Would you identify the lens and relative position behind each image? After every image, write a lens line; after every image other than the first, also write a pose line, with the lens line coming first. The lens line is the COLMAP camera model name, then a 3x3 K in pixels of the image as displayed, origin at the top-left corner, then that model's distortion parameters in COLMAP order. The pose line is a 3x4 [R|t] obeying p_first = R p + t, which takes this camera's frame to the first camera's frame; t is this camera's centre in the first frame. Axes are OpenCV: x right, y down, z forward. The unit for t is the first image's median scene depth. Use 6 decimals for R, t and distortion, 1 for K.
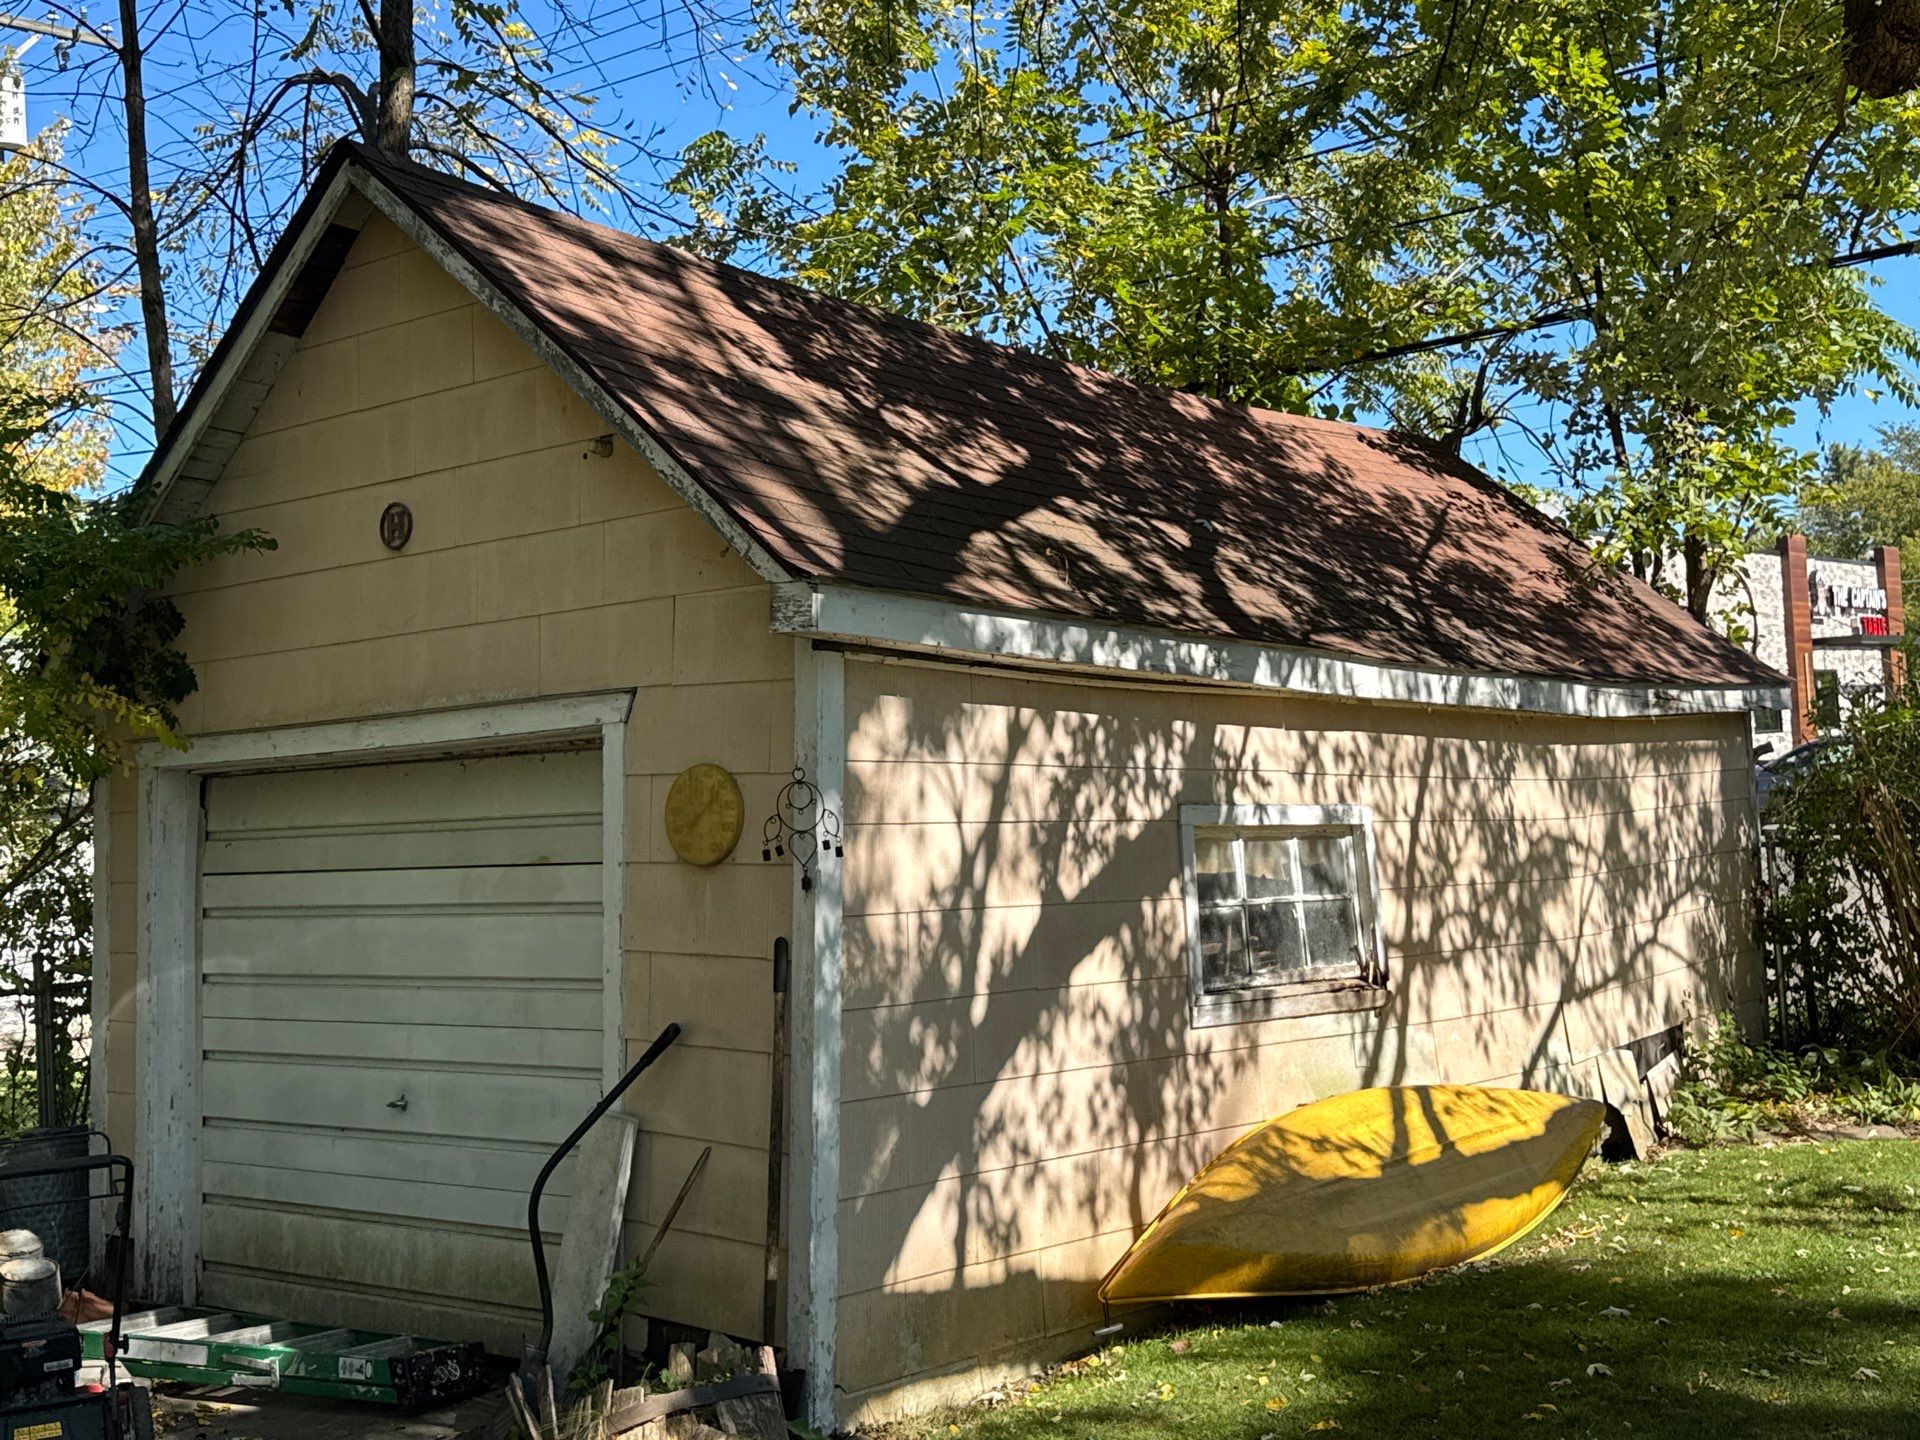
lens RADIAL K [[1632.3, 0, 960.0], [0, 1632.3, 720.0], [0, 0, 1]] dist [0.005167, -0.001294]
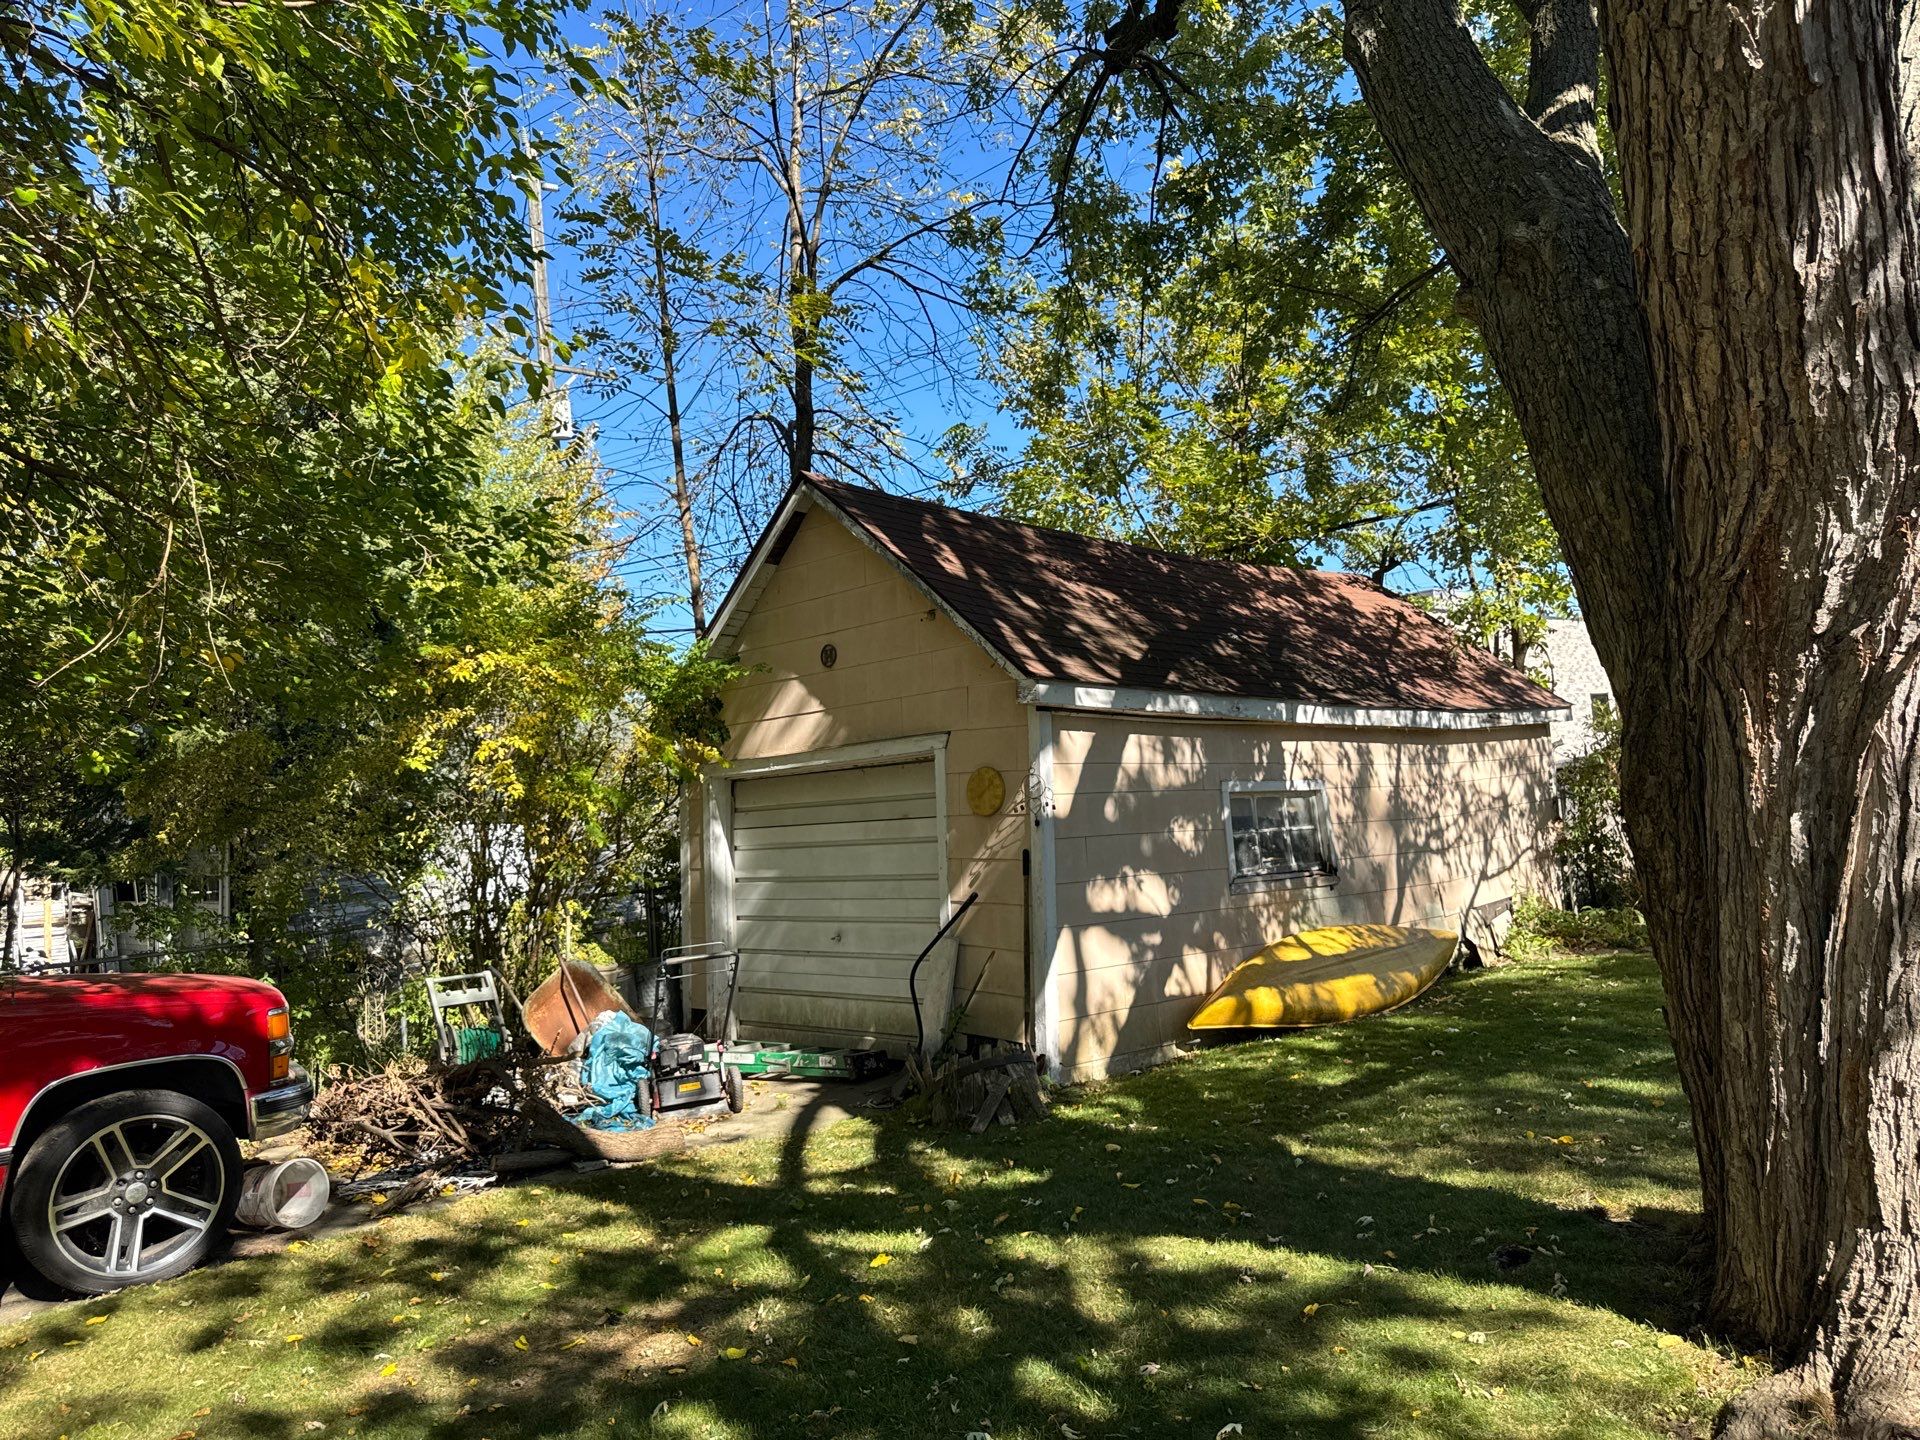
lens RADIAL K [[1371.9, 0, 960.0], [0, 1371.9, 720.0], [0, 0, 1]] dist [0.004525, 0.000551]
pose [[0.995099, -0.032152, -0.093507, -0.019165], [0.030998, 0.999425, -0.013768, -0.007864], [0.093896, 0.010802, 0.995523, -0.591452]]
